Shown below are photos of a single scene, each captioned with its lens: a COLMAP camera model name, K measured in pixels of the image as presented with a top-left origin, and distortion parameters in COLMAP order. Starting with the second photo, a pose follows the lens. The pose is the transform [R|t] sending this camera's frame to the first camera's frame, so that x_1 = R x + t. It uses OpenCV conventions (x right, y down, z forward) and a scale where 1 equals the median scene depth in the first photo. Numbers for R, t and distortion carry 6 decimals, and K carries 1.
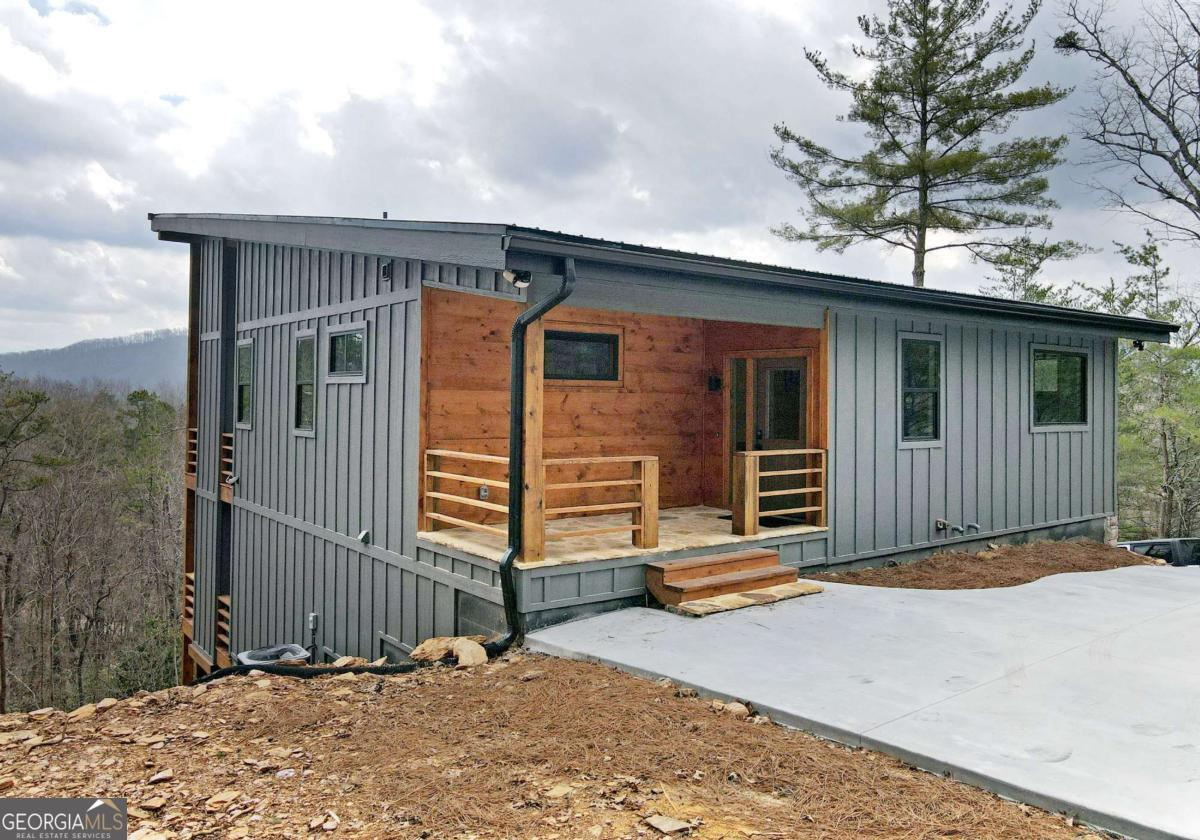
lens RADIAL K [[887.8, 0, 605.7], [0, 887.8, 403.2], [0, 0, 1]] dist [0.005256, 0.002214]
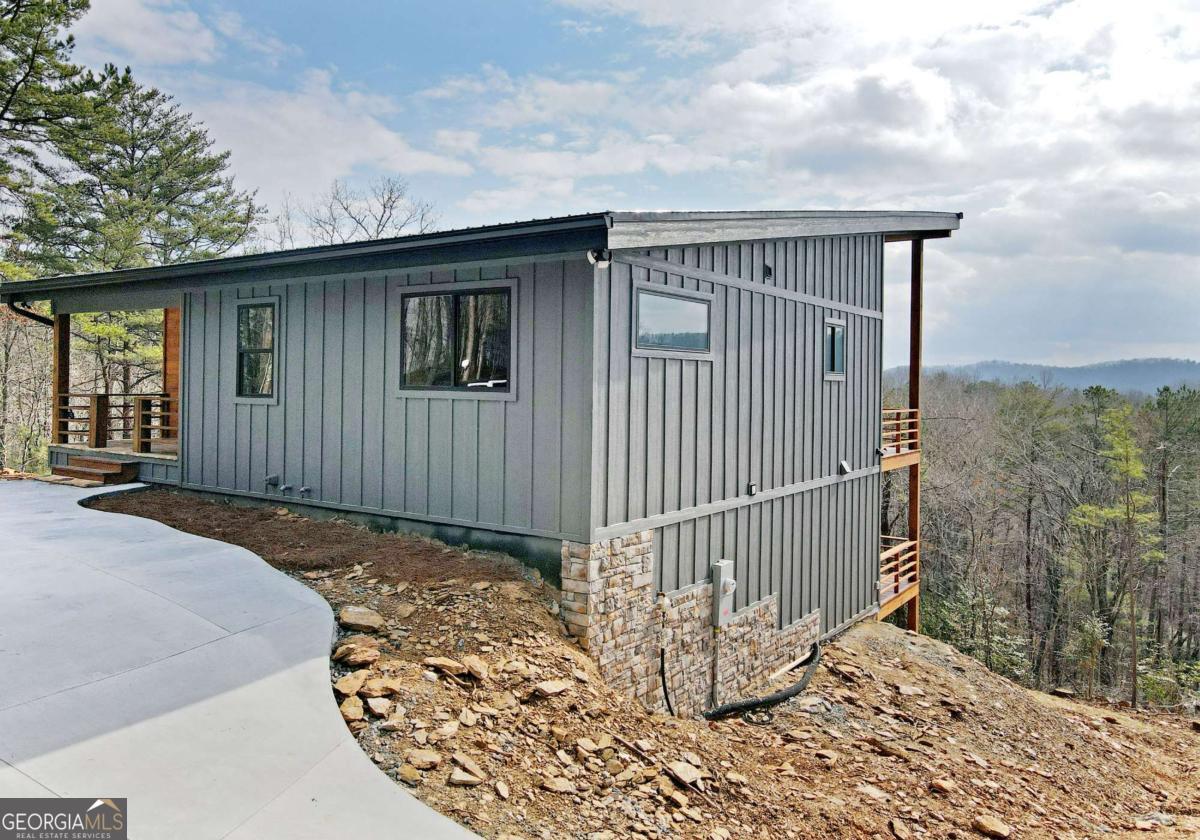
lens RADIAL K [[887.8, 0, 605.7], [0, 887.8, 403.2], [0, 0, 1]] dist [0.005256, 0.002214]
pose [[0.289532, 0.012315, -0.957089, 1.420817], [-0.015872, 0.999842, 0.008064, 0.031755], [0.957037, 0.012856, 0.289681, 1.026900]]
